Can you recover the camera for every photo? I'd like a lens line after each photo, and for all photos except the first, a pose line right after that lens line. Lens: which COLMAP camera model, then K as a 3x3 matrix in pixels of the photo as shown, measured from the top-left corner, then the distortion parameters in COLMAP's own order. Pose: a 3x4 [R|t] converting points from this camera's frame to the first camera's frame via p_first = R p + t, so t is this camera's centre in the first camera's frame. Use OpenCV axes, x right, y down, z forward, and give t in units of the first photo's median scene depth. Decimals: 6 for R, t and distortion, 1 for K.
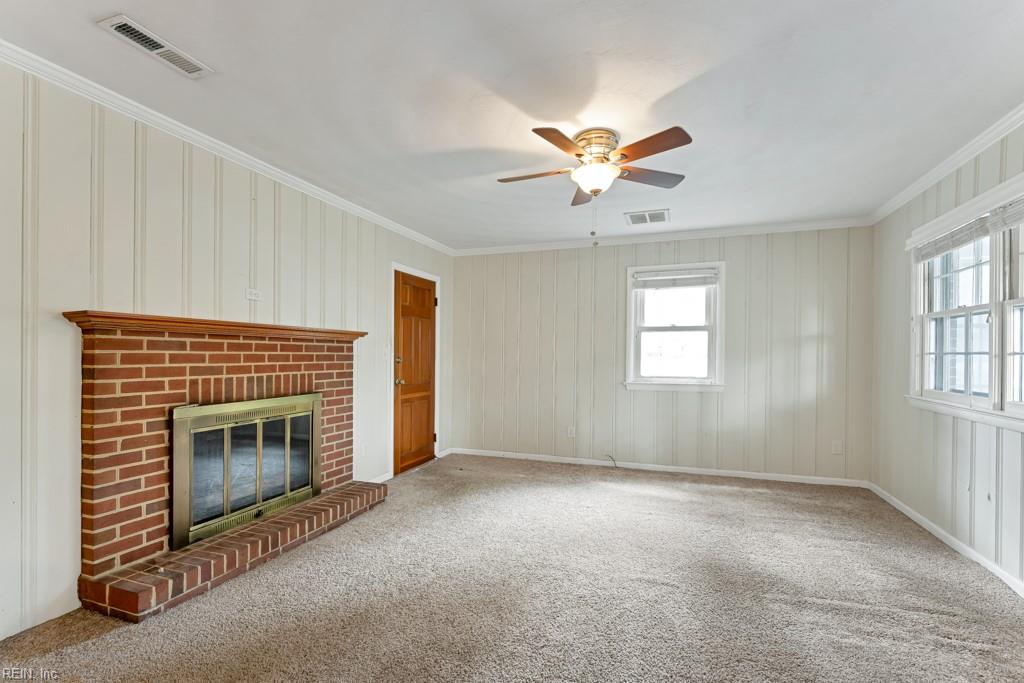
lens RADIAL K [[454.1, 0, 512.9], [0, 454.1, 360.0], [0, 0, 1]] dist [-0.004620, -0.000438]
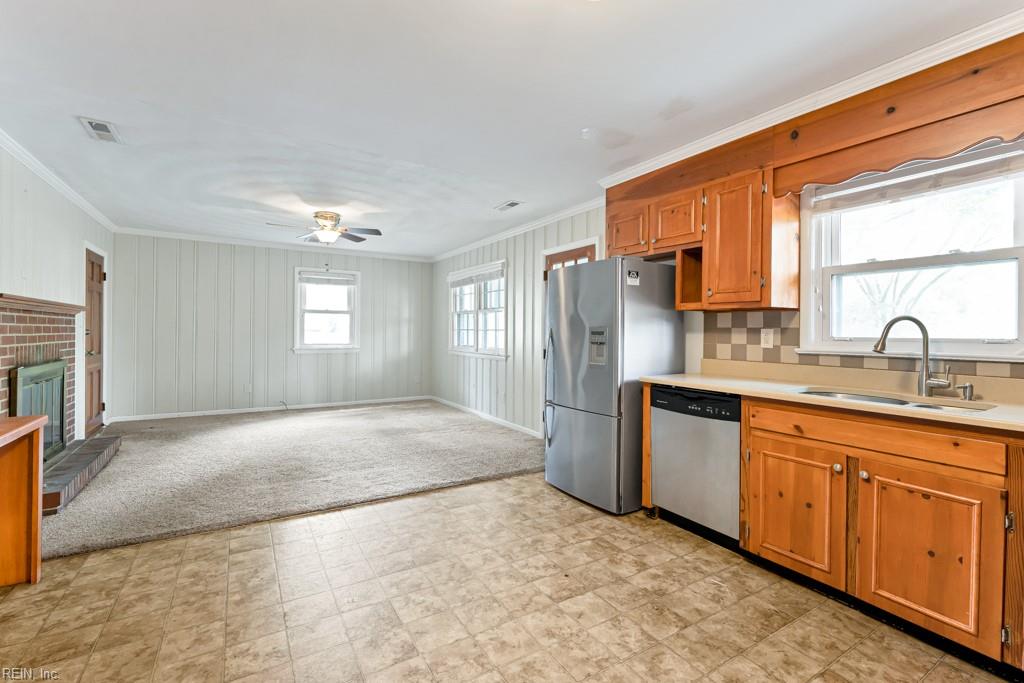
lens RADIAL K [[454.1, 0, 521.4], [0, 454.1, 337.2], [0, 0, 1]] dist [-0.004620, -0.000438]
pose [[0.612870, -0.005325, 0.790166, -0.628348], [0.001991, 0.999985, 0.005195, 0.012149], [-0.790181, -0.001610, 0.612871, -0.611208]]
